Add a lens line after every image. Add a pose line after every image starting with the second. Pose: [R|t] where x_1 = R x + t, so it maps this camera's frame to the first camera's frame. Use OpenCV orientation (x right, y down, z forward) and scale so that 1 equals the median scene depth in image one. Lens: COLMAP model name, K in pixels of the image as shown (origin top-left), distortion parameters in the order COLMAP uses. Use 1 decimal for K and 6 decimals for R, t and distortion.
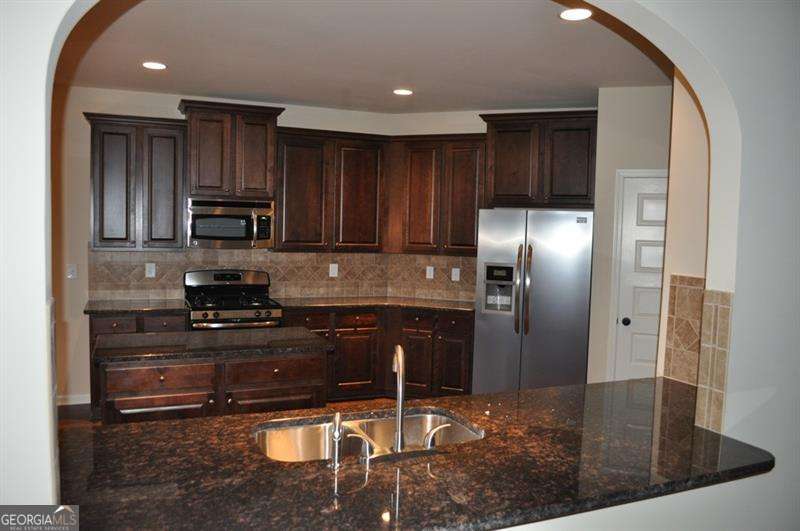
lens RADIAL K [[626.4, 0, 400.0], [0, 626.4, 268.0], [0, 0, 1]] dist [-0.081841, -0.001023]
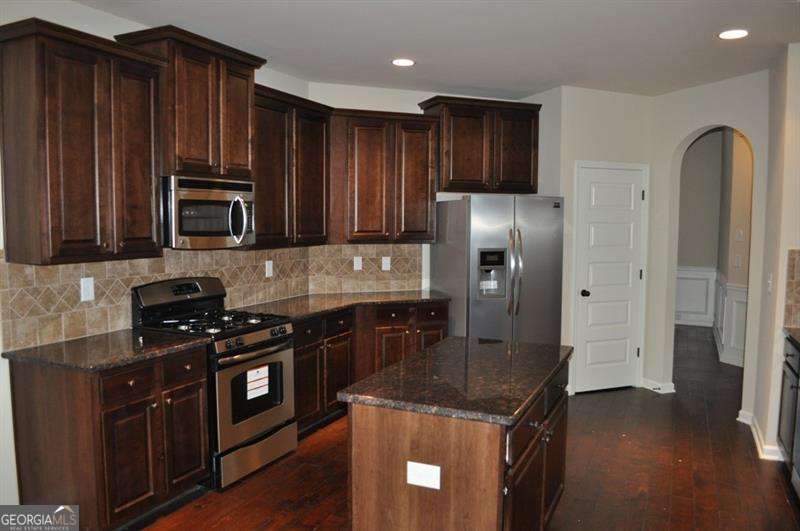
lens RADIAL K [[626.4, 0, 400.0], [0, 626.4, 269.3], [0, 0, 1]] dist [-0.081841, -0.001023]
pose [[0.747332, -0.074917, 0.660213, -0.569468], [0.053305, 0.997181, 0.052815, -0.032457], [-0.662309, -0.004278, 0.749219, 0.316032]]
